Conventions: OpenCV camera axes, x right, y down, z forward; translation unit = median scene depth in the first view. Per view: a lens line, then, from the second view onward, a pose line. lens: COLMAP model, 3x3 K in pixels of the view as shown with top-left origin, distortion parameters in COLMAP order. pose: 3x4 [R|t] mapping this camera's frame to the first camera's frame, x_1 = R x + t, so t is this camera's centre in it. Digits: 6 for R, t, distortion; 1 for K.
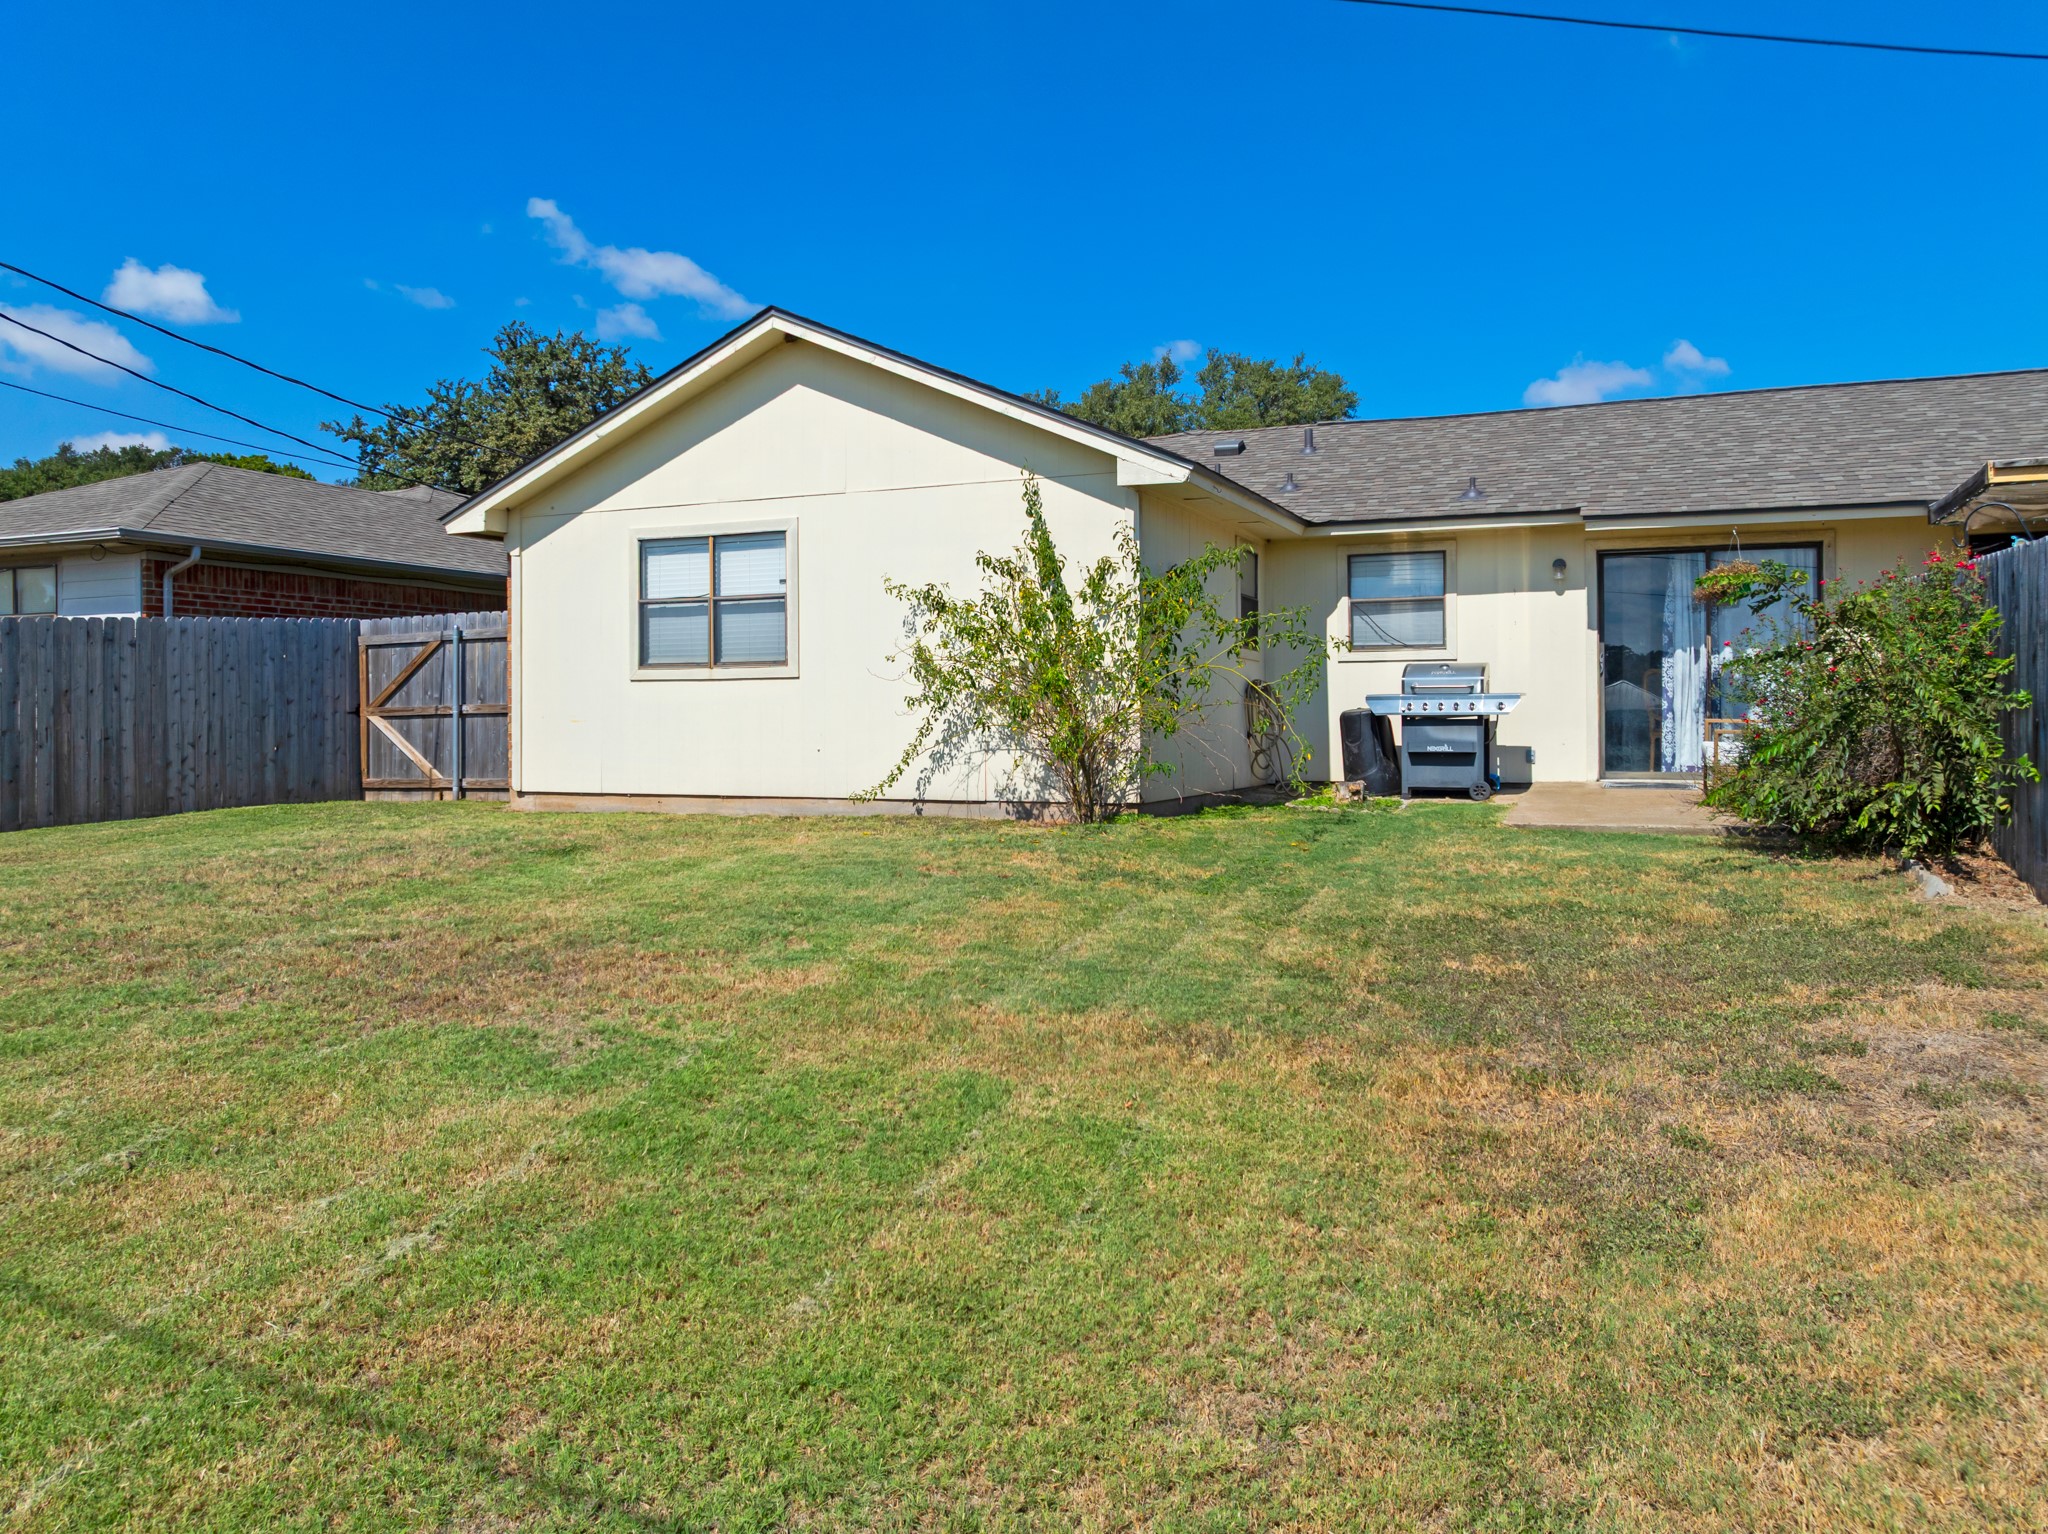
lens RADIAL K [[1438.9, 0, 1028.0], [0, 1438.9, 722.9], [0, 0, 1]] dist [-0.032892, 0.000231]
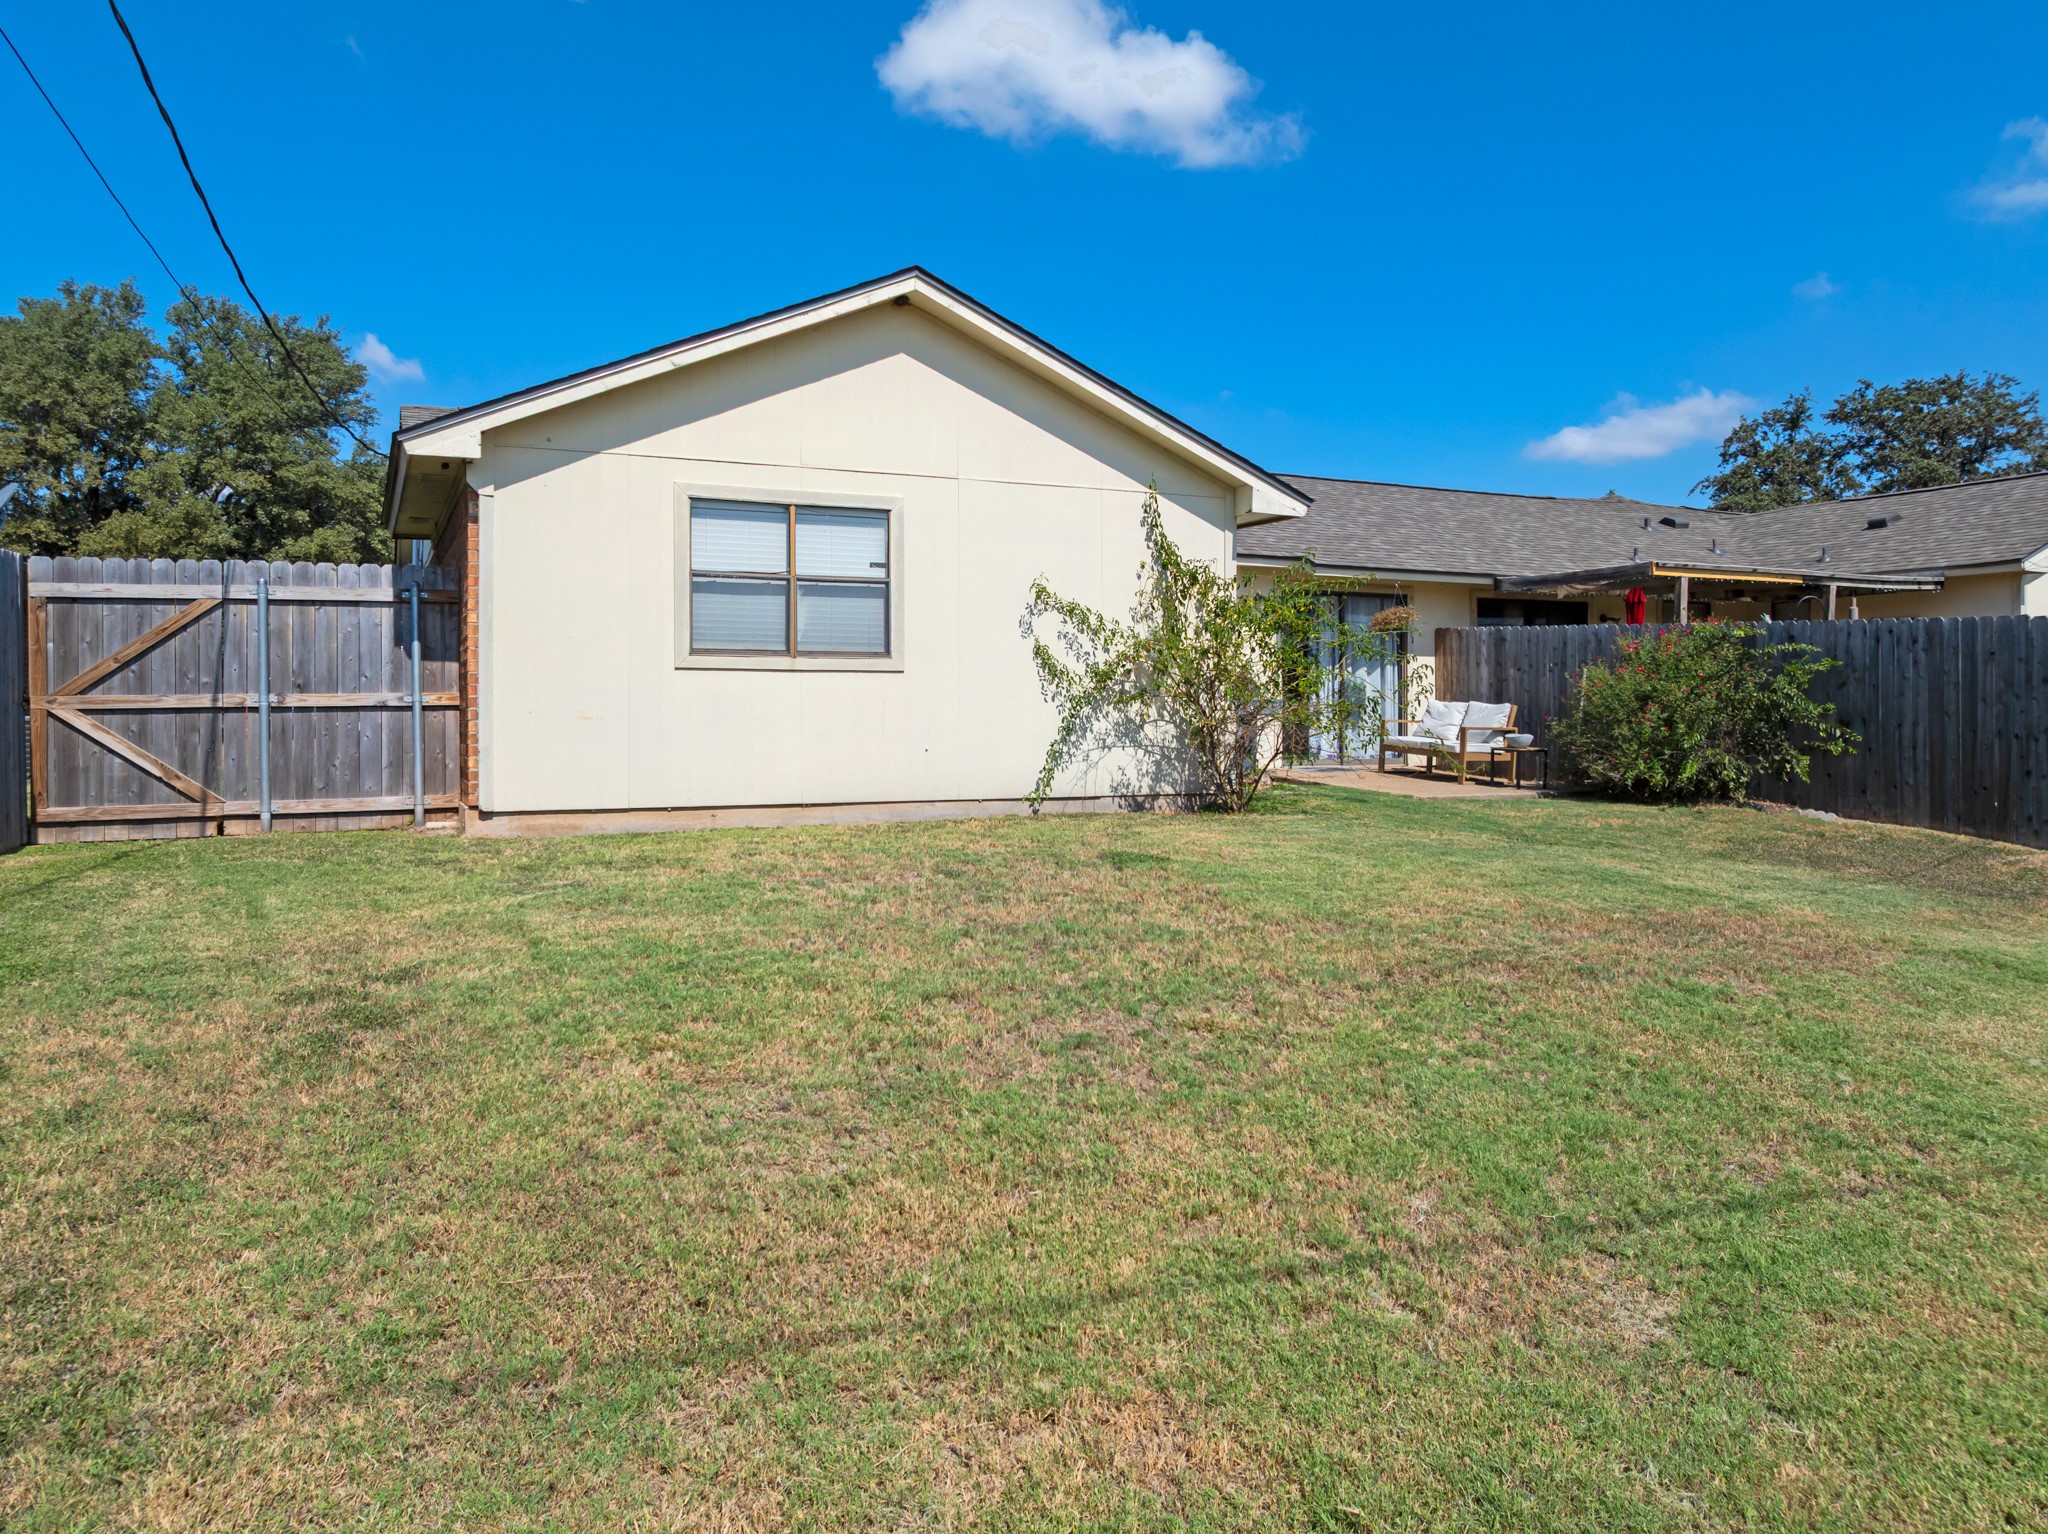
lens RADIAL K [[1438.9, 0, 1028.0], [0, 1438.9, 722.9], [0, 0, 1]] dist [-0.032892, 0.000231]
pose [[0.674557, 0.001036, 0.738222, -0.762317], [-0.000240, 0.999999, -0.001184, 0.002262], [-0.738223, 0.000622, 0.674557, 0.311494]]
